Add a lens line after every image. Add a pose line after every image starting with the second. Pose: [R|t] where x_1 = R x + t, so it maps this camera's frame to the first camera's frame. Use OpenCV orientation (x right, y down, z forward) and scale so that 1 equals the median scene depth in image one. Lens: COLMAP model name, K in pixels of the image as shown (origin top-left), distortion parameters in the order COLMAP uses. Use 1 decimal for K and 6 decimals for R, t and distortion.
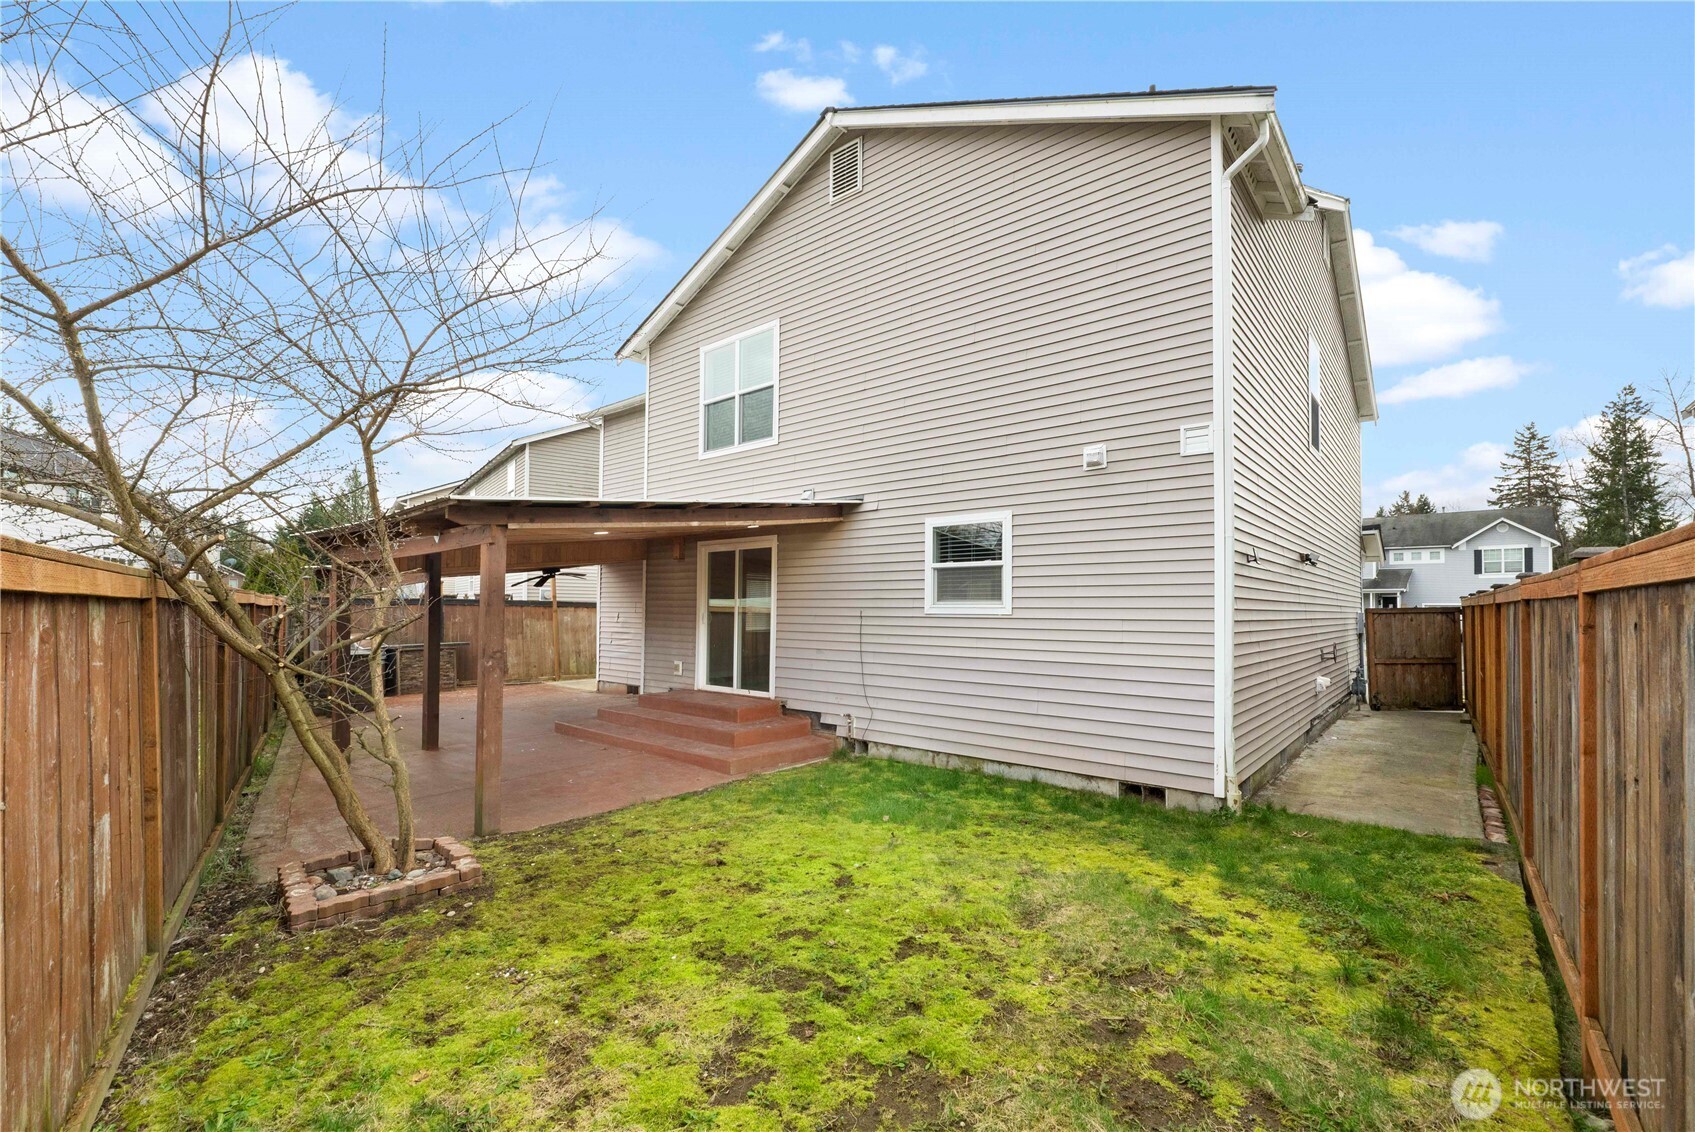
lens RADIAL K [[723.0, 0, 845.8], [0, 723.0, 593.7], [0, 0, 1]] dist [-0.003699, -0.000370]
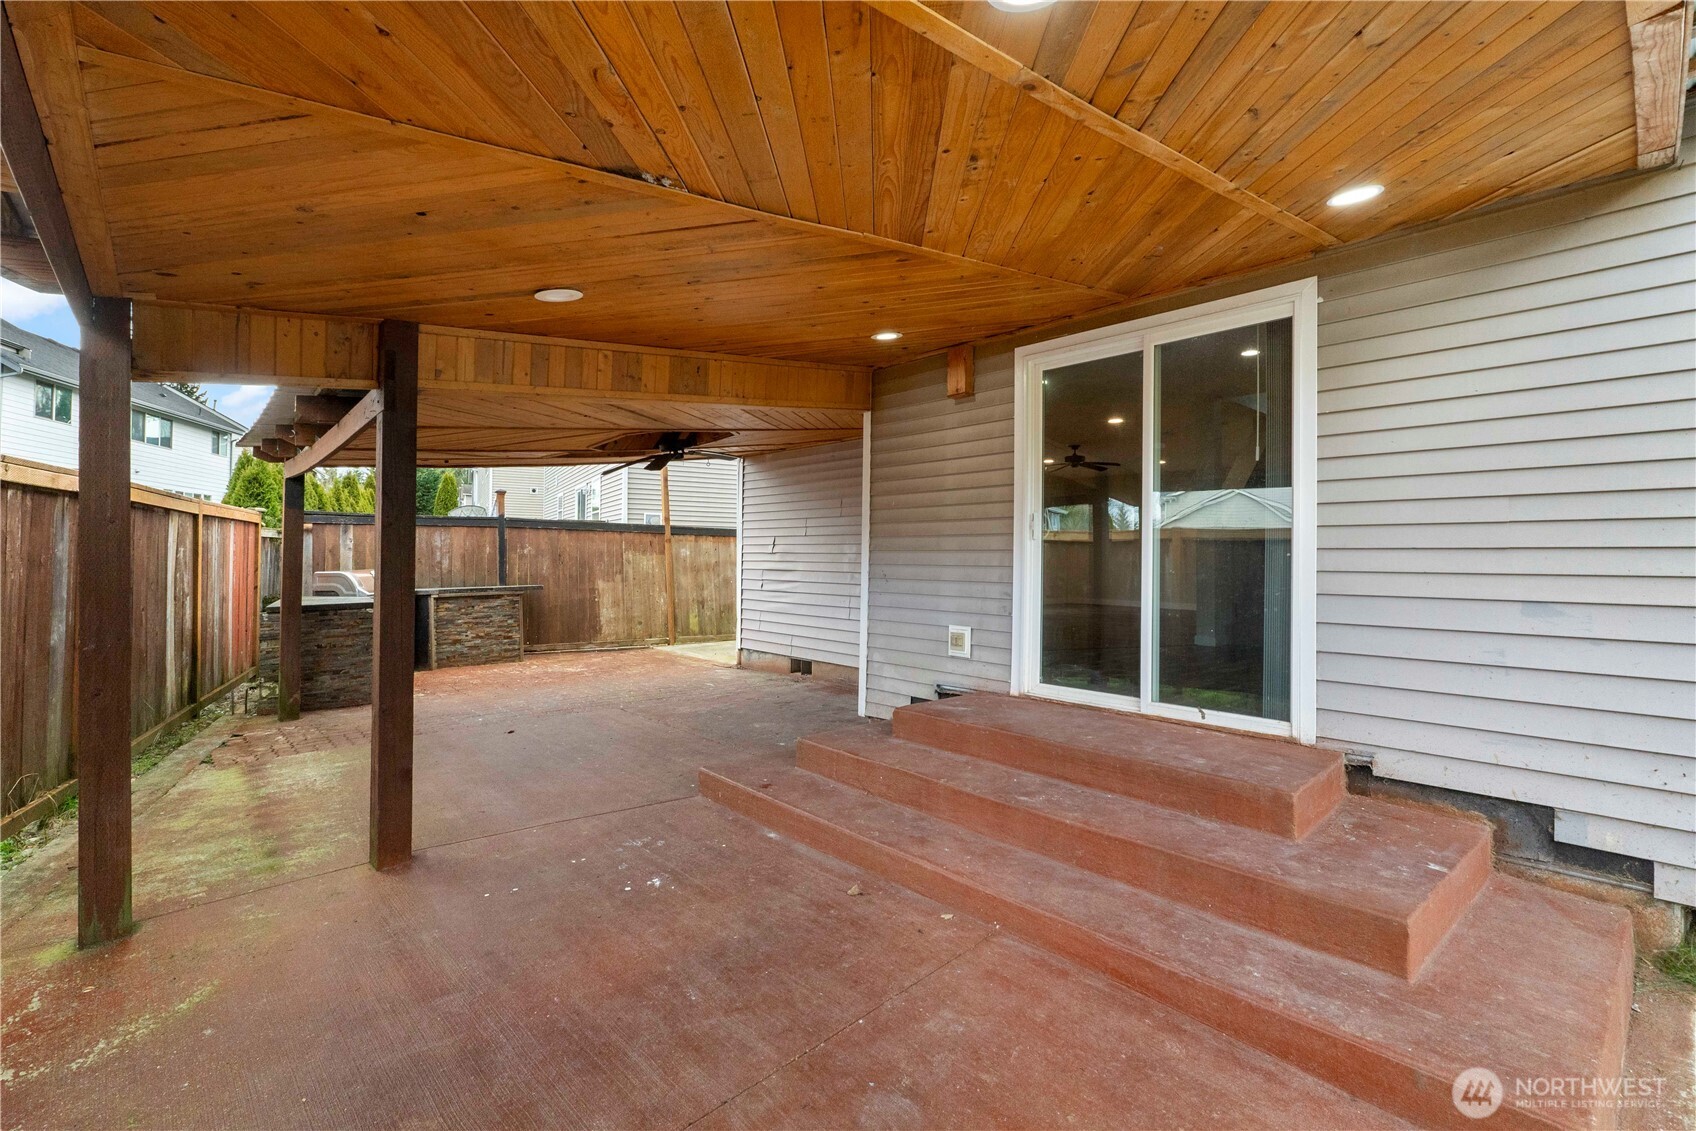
lens RADIAL K [[716.6, 0, 841.6], [0, 716.6, 554.7], [0, 0, 1]] dist [-0.007141, -0.000424]
pose [[0.992754, 0.000994, -0.120160, -0.192451], [0.000750, 0.999895, 0.014470, 0.033027], [0.120162, -0.014455, 0.992649, 0.424929]]
